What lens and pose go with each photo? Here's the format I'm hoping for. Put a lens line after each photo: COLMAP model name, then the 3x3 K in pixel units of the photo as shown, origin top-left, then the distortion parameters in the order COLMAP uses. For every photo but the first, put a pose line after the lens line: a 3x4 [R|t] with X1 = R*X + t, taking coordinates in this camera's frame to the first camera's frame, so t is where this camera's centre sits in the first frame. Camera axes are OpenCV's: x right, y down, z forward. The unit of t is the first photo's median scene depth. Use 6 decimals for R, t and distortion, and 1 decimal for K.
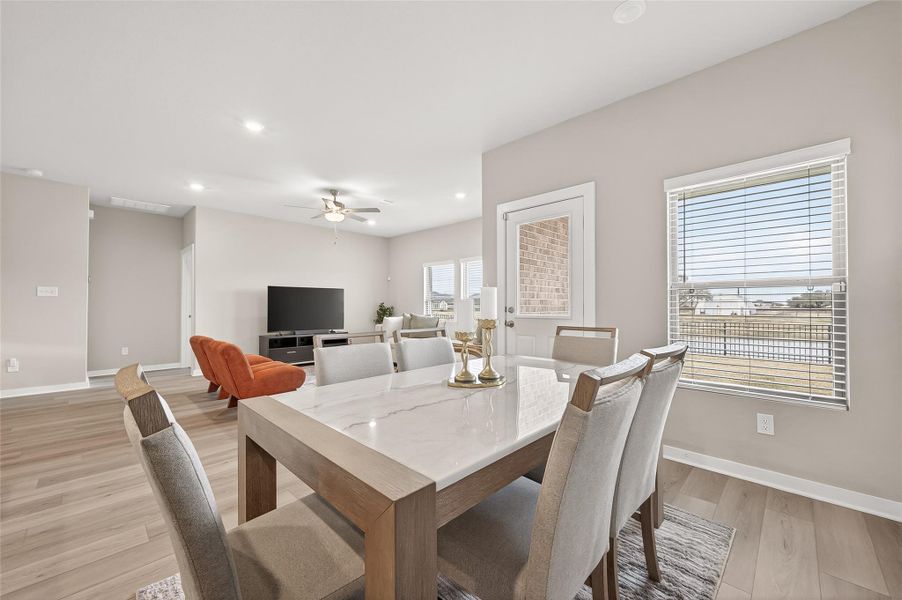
lens RADIAL K [[356.1, 0, 453.6], [0, 356.1, 302.7], [0, 0, 1]] dist [0.008044, -0.002455]
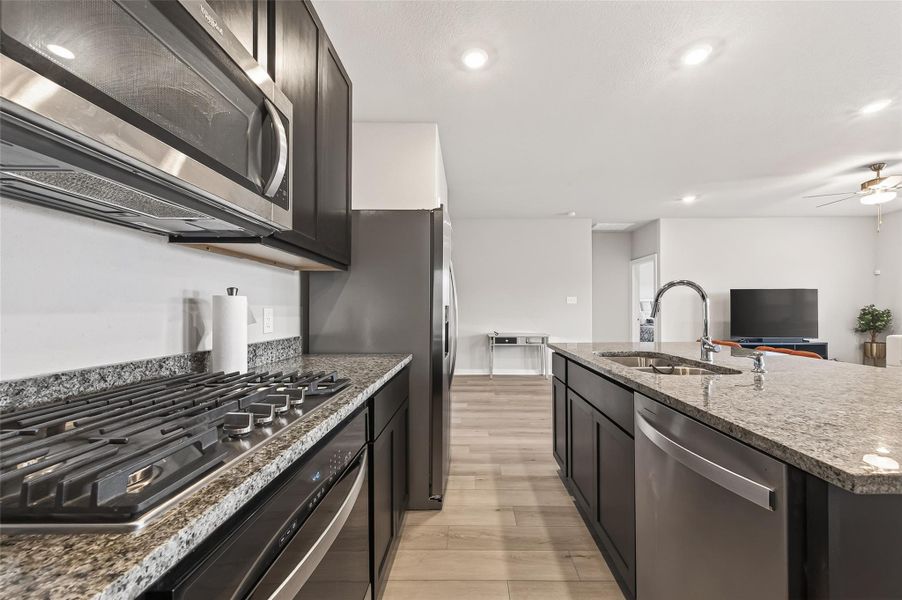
lens RADIAL K [[356.1, 0, 463.6], [0, 356.1, 307.8], [0, 0, 1]] dist [0.008044, -0.002455]
pose [[0.687117, -0.006286, -0.726520, -0.356321], [0.013454, 0.999901, 0.004073, -0.011627], [0.726422, -0.012574, 0.687134, -0.193991]]
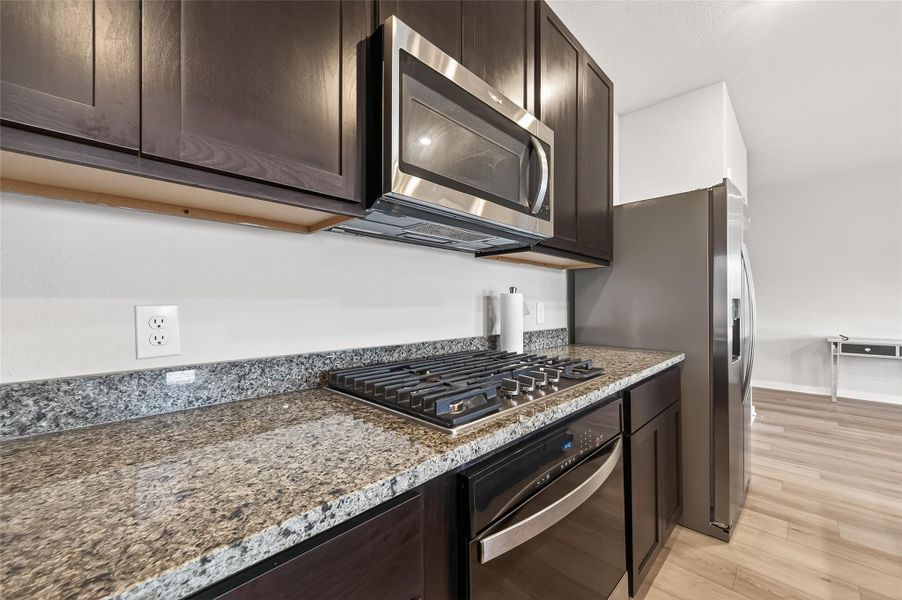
lens RADIAL K [[353.5, 0, 457.4], [0, 353.5, 301.9], [0, 0, 1]] dist [0.003478, 0.000272]
pose [[-0.003694, -0.010222, -0.999941, -0.330716], [0.018331, 0.999779, -0.010288, -0.011255], [0.999825, -0.018368, -0.003505, -0.189472]]
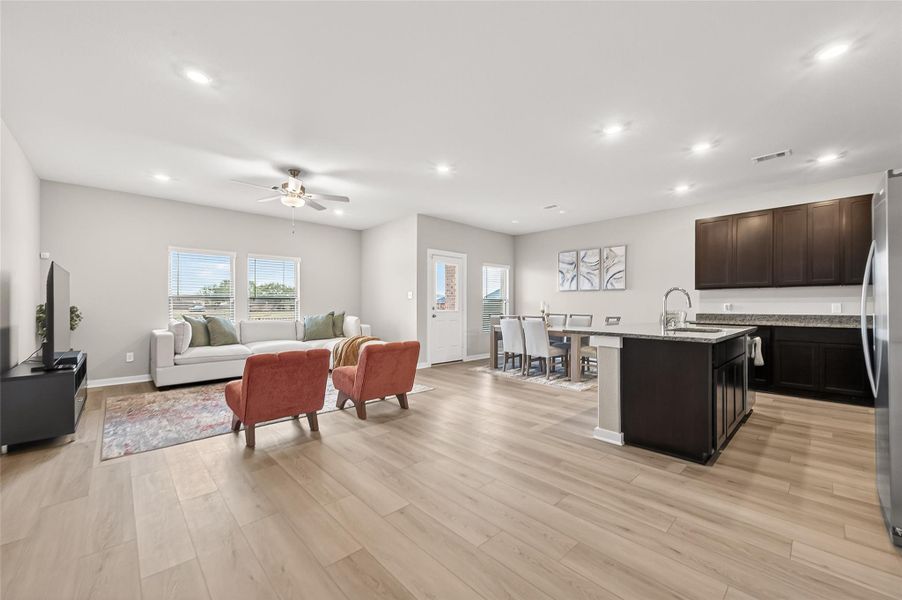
lens RADIAL K [[356.1, 0, 454.7], [0, 356.1, 306.6], [0, 0, 1]] dist [0.008044, -0.002455]
pose [[0.032376, -0.005216, 0.999462, -1.072170], [-0.010664, 0.999928, 0.005563, -0.000788], [-0.999419, -0.010838, 0.032318, 0.519383]]
